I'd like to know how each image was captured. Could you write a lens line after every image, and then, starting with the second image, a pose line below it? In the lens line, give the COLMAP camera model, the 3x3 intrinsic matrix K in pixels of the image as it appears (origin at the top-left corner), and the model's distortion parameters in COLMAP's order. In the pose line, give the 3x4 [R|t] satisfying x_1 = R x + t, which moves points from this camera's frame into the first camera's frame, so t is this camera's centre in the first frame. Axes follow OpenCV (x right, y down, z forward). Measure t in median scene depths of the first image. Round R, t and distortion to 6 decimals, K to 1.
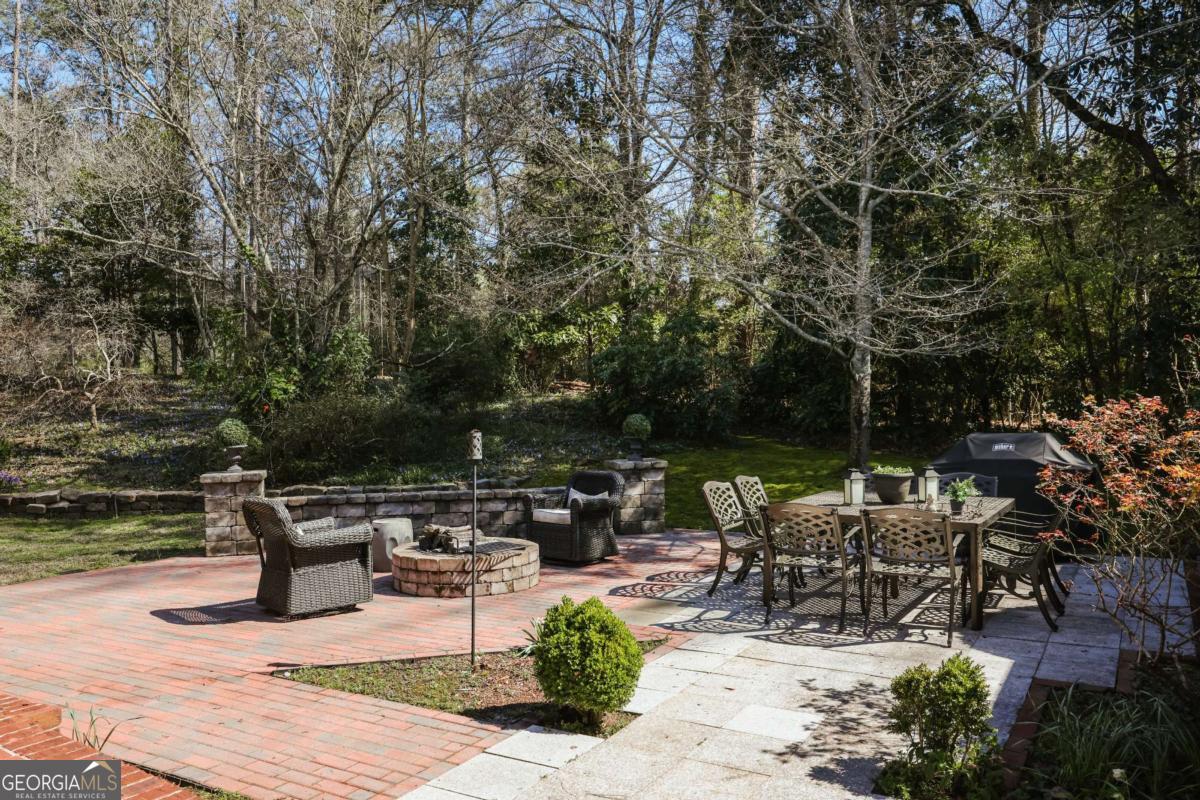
lens RADIAL K [[919.7, 0, 600.0], [0, 919.7, 400.0], [0, 0, 1]] dist [0.012494, 0.000164]
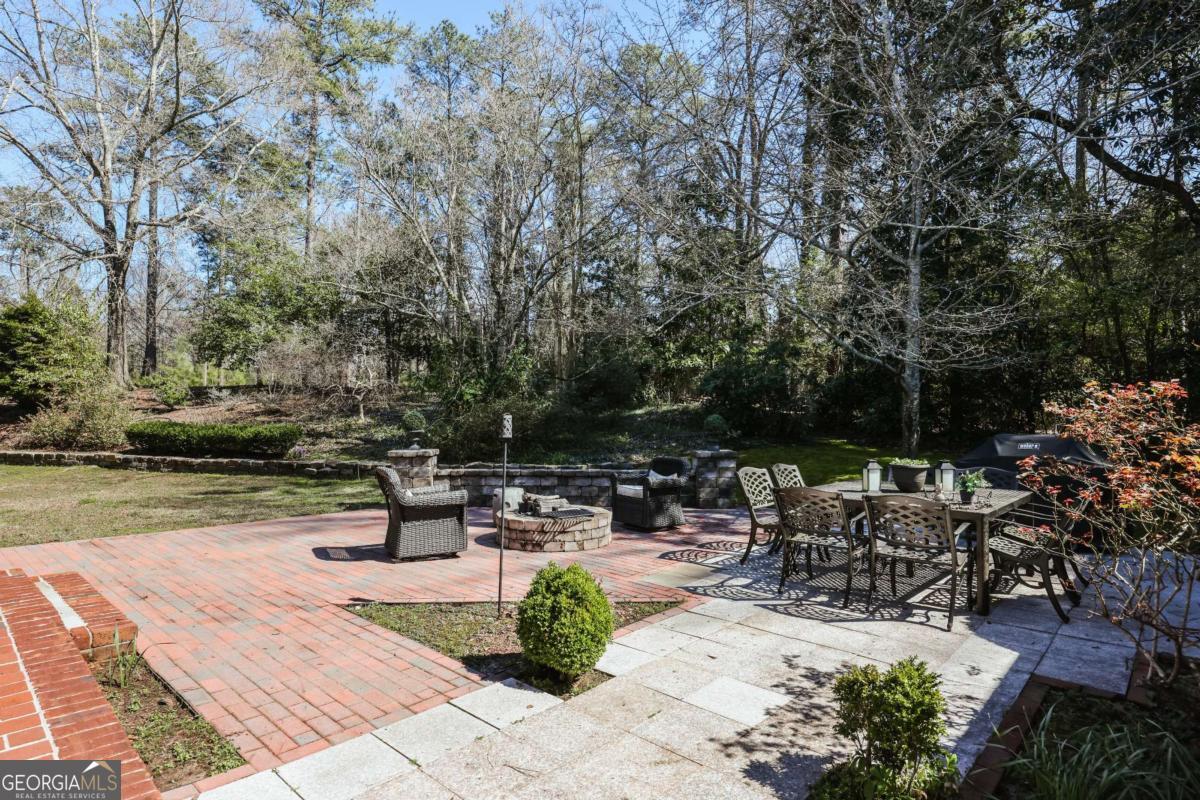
lens RADIAL K [[638.4, 0, 600.0], [0, 638.4, 400.0], [0, 0, 1]] dist [0.000349, 0.000531]
pose [[0.977943, 0.013211, -0.208453, 0.120679], [-0.016990, 0.999722, -0.016349, 0.021982], [0.208179, 0.019531, 0.977896, 0.179370]]
